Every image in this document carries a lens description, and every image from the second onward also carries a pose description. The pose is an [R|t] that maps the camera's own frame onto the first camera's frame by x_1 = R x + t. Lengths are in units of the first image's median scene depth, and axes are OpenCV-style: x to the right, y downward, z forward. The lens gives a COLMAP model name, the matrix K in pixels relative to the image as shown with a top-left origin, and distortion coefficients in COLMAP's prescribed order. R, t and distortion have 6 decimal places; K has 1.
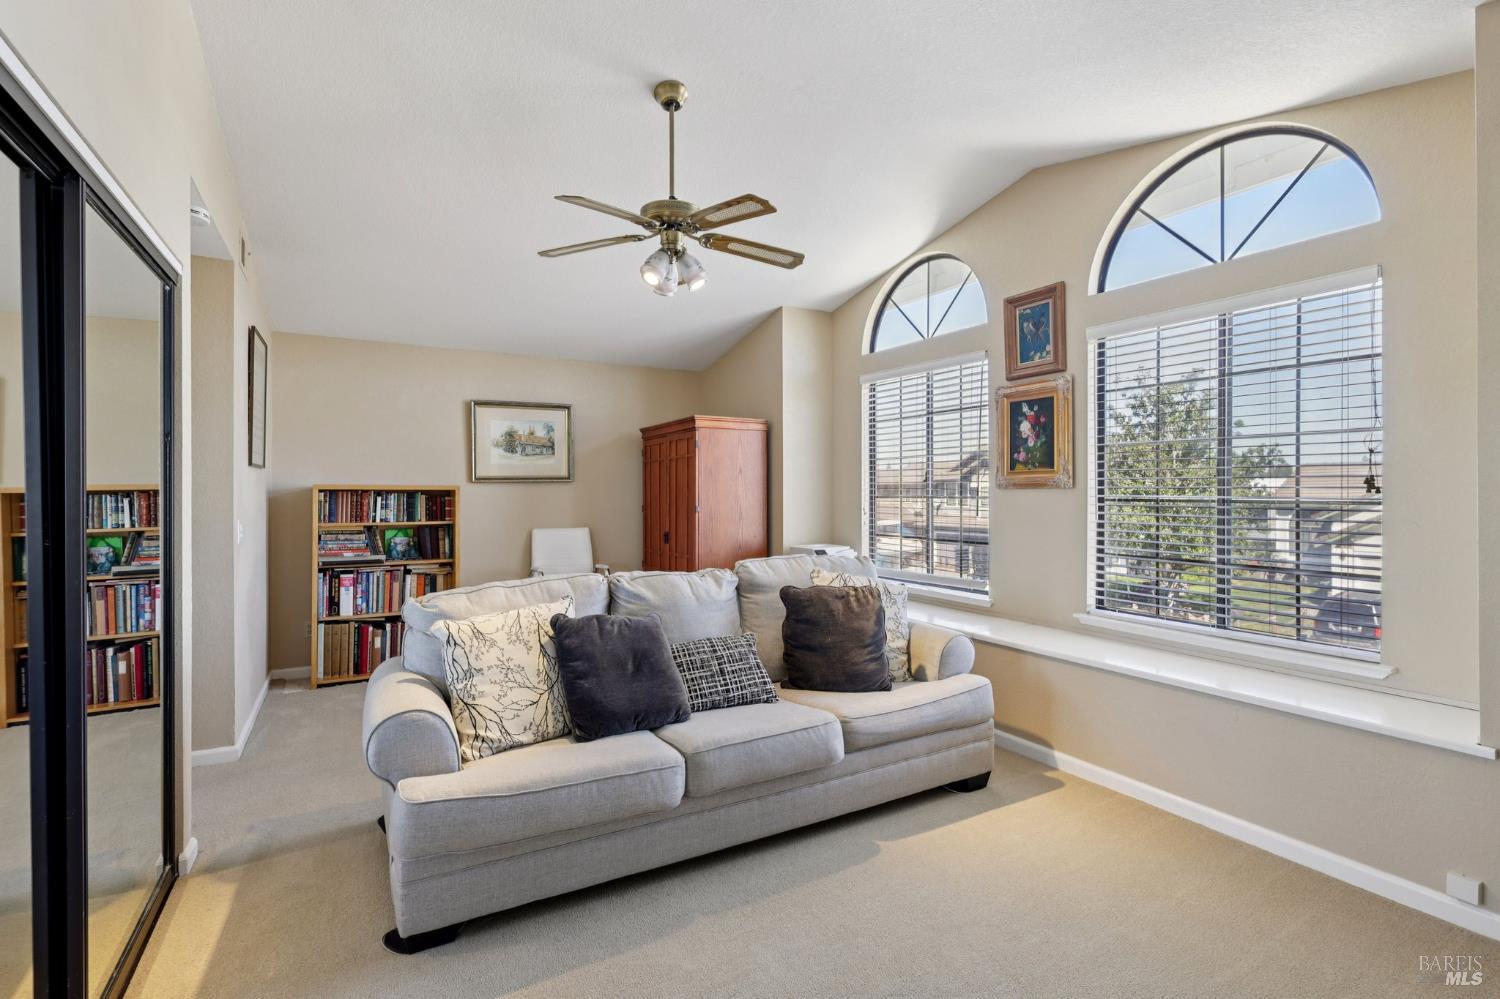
lens RADIAL K [[697.3, 0, 750.2], [0, 697.3, 492.3], [0, 0, 1]] dist [0.000334, 0.000021]
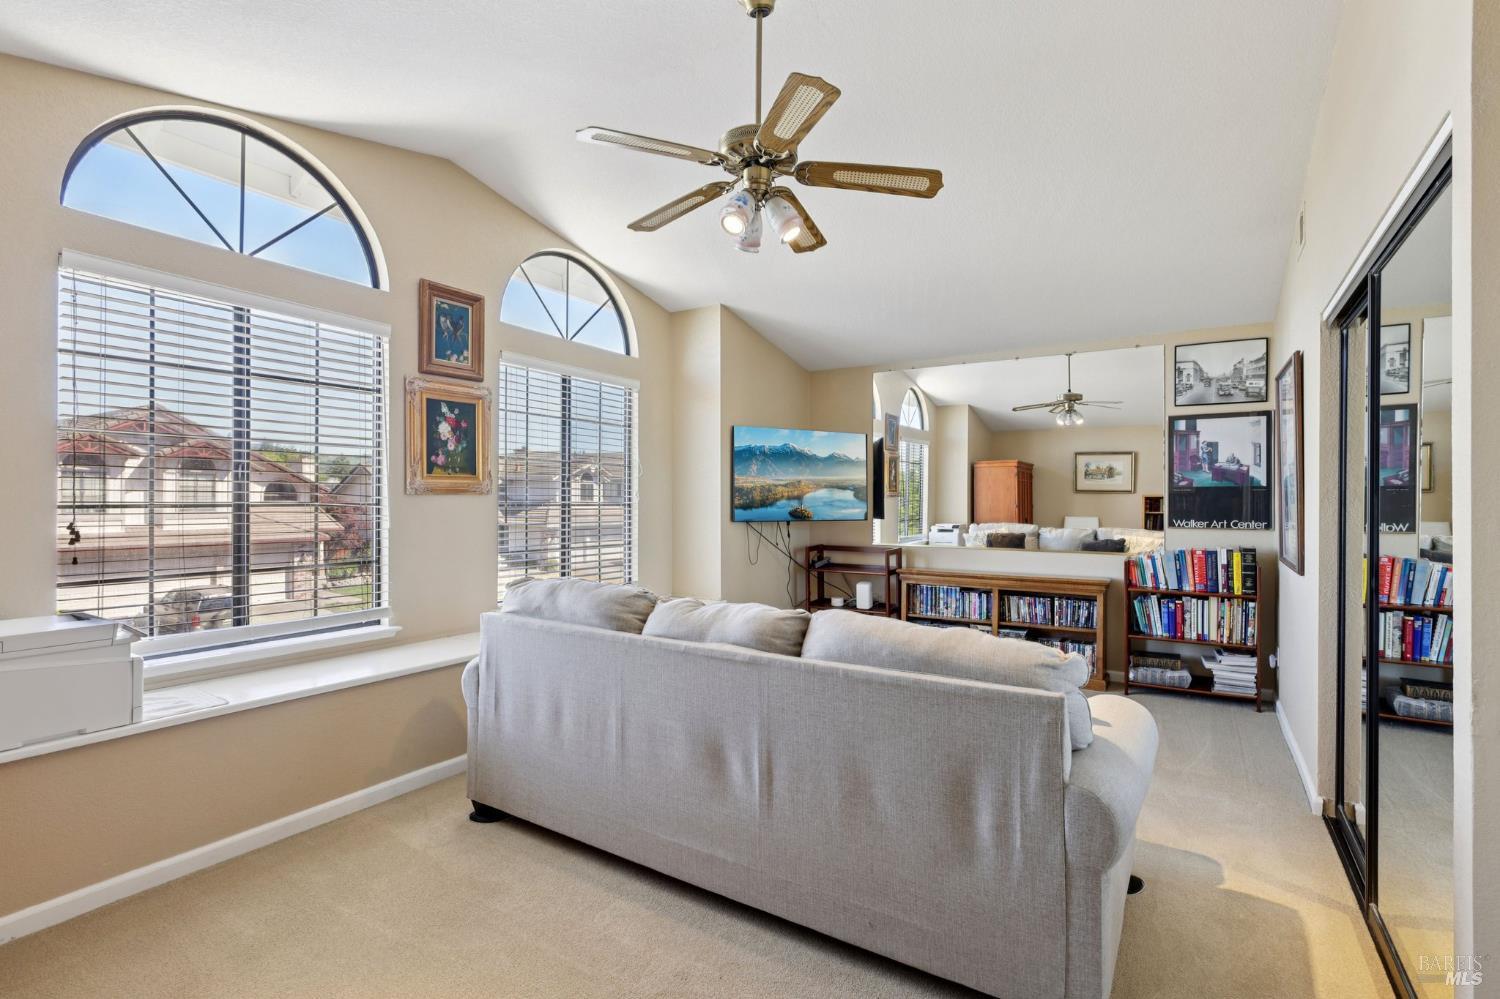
lens RADIAL K [[697.3, 0, 749.2], [0, 697.3, 502.2], [0, 0, 1]] dist [0.000334, 0.000021]
pose [[-0.472408, -0.008839, 0.881336, -0.627628], [-0.004874, 0.999961, 0.007416, -0.003743], [-0.881366, -0.000793, -0.472433, 1.083590]]
